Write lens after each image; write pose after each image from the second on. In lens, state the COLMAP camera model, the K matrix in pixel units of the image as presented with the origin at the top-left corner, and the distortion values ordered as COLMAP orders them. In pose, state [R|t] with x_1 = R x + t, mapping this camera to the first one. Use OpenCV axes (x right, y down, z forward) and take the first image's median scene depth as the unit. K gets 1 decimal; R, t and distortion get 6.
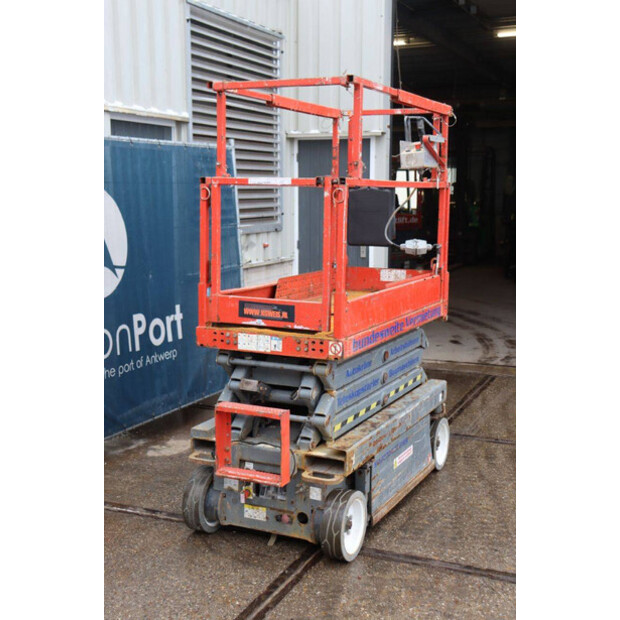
lens RADIAL K [[855.7, 0, 310.0], [0, 855.7, 310.0], [0, 0, 1]] dist [0.036208, 0.064081]
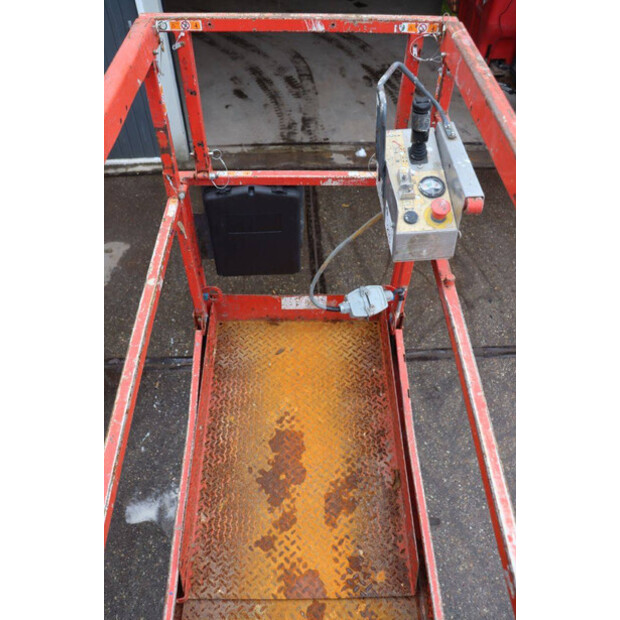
lens RADIAL K [[501.0, 0, 310.0], [0, 501.0, 310.0], [0, 0, 1]] dist [-0.113766, 0.008188]
pose [[0.901173, -0.326481, 0.285126, -0.001093], [0.052991, 0.735839, 0.675080, -0.366062], [-0.430208, -0.593255, 0.680419, 1.015366]]
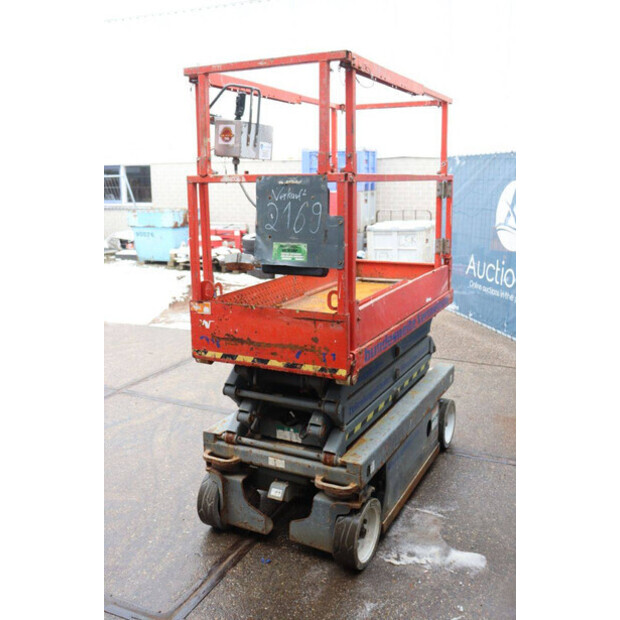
lens RADIAL K [[621.2, 0, 310.0], [0, 621.2, 310.0], [0, 0, 1]] dist [-0.051772, 0.016715]
pose [[-0.999540, -0.009706, 0.028741, 0.060047], [0.000555, 0.941422, 0.337230, -0.278761], [-0.030330, 0.337091, -0.940983, 1.946726]]
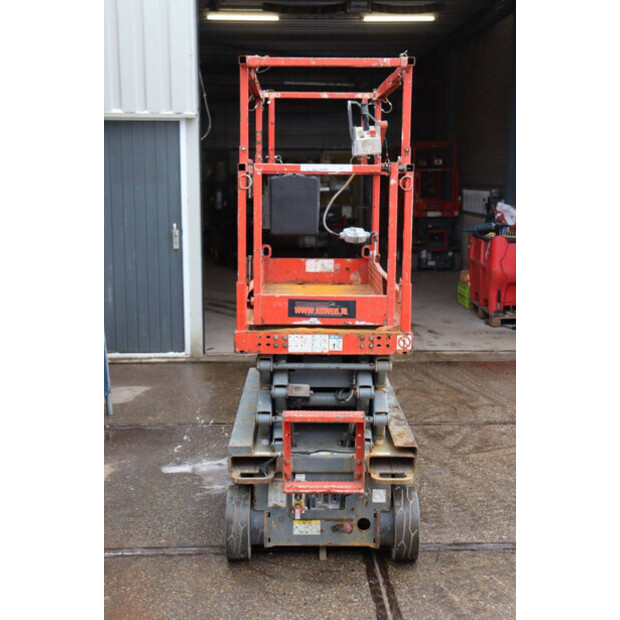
lens RADIAL K [[886.3, 0, 310.0], [0, 886.3, 310.0], [0, 0, 1]] dist [0.067414, 0.053949]
pose [[0.903883, -0.066518, 0.422577, -0.455358], [0.061766, 0.997779, 0.024943, -0.021248], [-0.423298, 0.003555, 0.905984, 0.130881]]
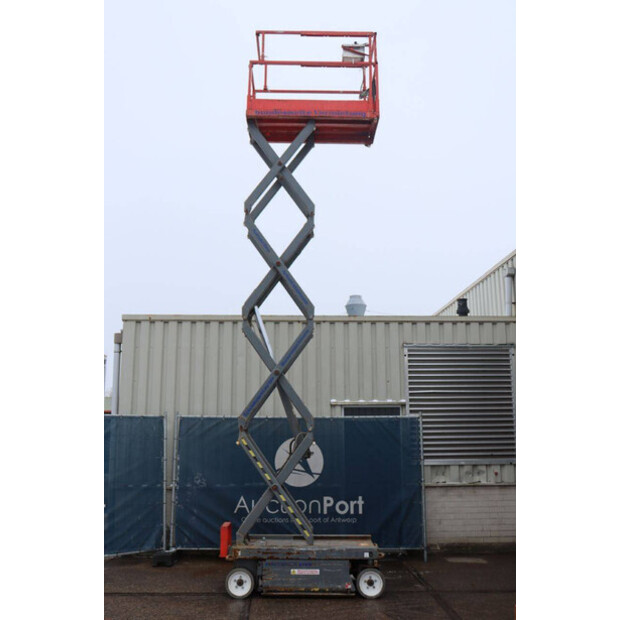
lens RADIAL K [[607.6, 0, 310.0], [0, 607.6, 310.0], [0, 0, 1]] dist [-0.102347, 0.156364]
pose [[0.430599, -0.182549, -0.883890, 1.695306], [-0.123254, 0.958263, -0.257954, -0.069089], [0.894088, 0.220017, 0.390127, 0.351895]]
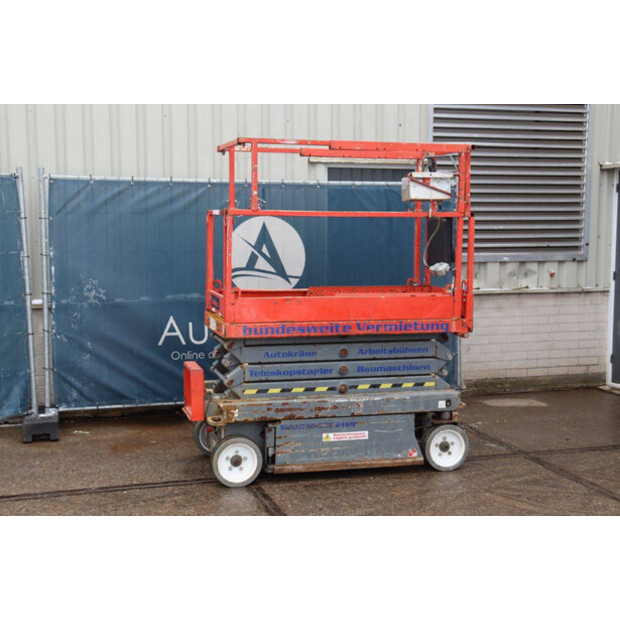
lens RADIAL K [[886.3, 0, 310.0], [0, 886.3, 310.0], [0, 0, 1]] dist [0.067414, 0.053949]
pose [[0.652927, 0.070319, -0.754149, 1.150192], [-0.104455, 0.994527, 0.002297, -0.005892], [0.750183, 0.077275, 0.656699, 0.132781]]
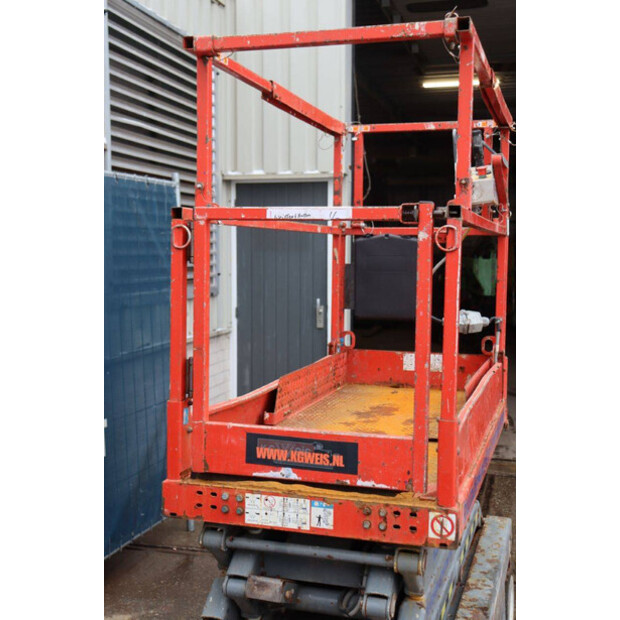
lens RADIAL K [[842.4, 0, 310.0], [0, 842.4, 310.0], [0, 0, 1]] dist [0.030475, 0.089156]
pose [[0.990697, -0.009632, 0.135746, -0.113071], [0.019095, 0.997463, -0.068583, -0.050263], [-0.134741, 0.070537, 0.988367, 0.455257]]
